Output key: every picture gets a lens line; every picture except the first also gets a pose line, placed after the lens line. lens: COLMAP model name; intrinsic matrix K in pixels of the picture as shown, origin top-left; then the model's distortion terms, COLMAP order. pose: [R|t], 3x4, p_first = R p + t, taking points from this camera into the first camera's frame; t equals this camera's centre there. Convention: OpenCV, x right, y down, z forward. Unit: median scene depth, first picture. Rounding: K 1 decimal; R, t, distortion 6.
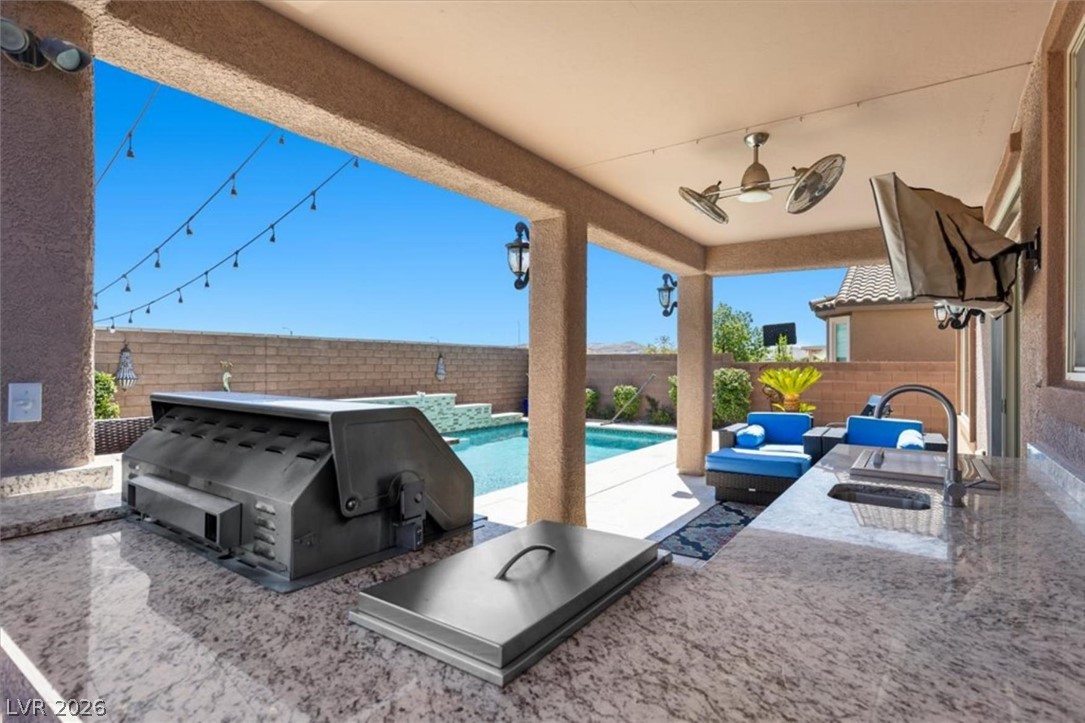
lens RADIAL K [[491.9, 0, 542.5], [0, 491.9, 361.5], [0, 0, 1]] dist [-0.000646, 0.000106]
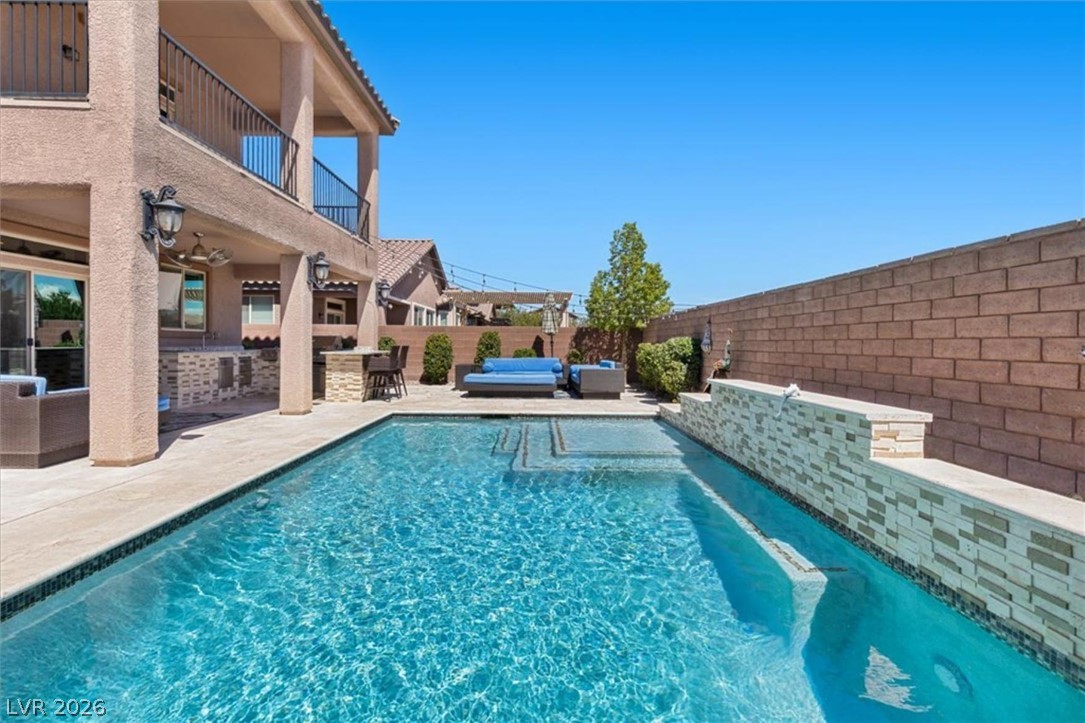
lens RADIAL K [[491.9, 0, 542.5], [0, 491.9, 361.5], [0, 0, 1]] dist [-0.000646, 0.000106]
pose [[-0.826306, 0.002974, -0.563214, 0.138963], [-0.011320, 0.999696, 0.021887, 0.031400], [0.563108, 0.024461, -0.826021, 1.098901]]
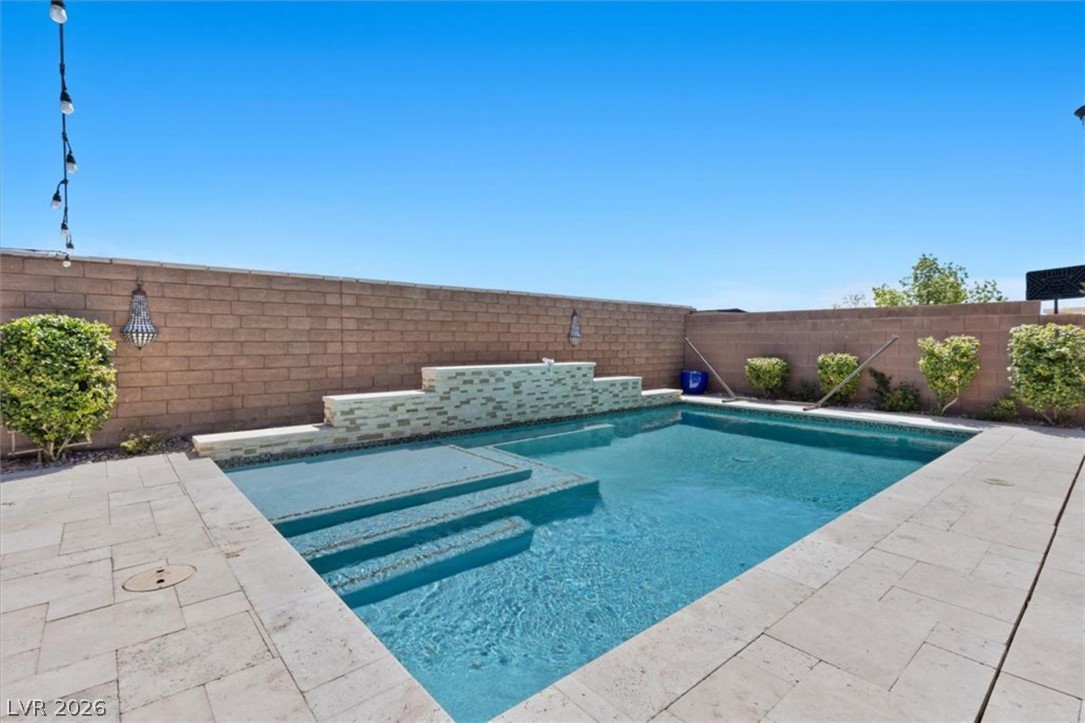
lens RADIAL K [[491.9, 0, 542.5], [0, 491.9, 361.5], [0, 0, 1]] dist [-0.000646, 0.000106]
pose [[0.963826, 0.006846, -0.266446, -0.054091], [0.007209, 0.998635, 0.051738, 0.024863], [0.266436, -0.051787, 0.962460, 0.262547]]
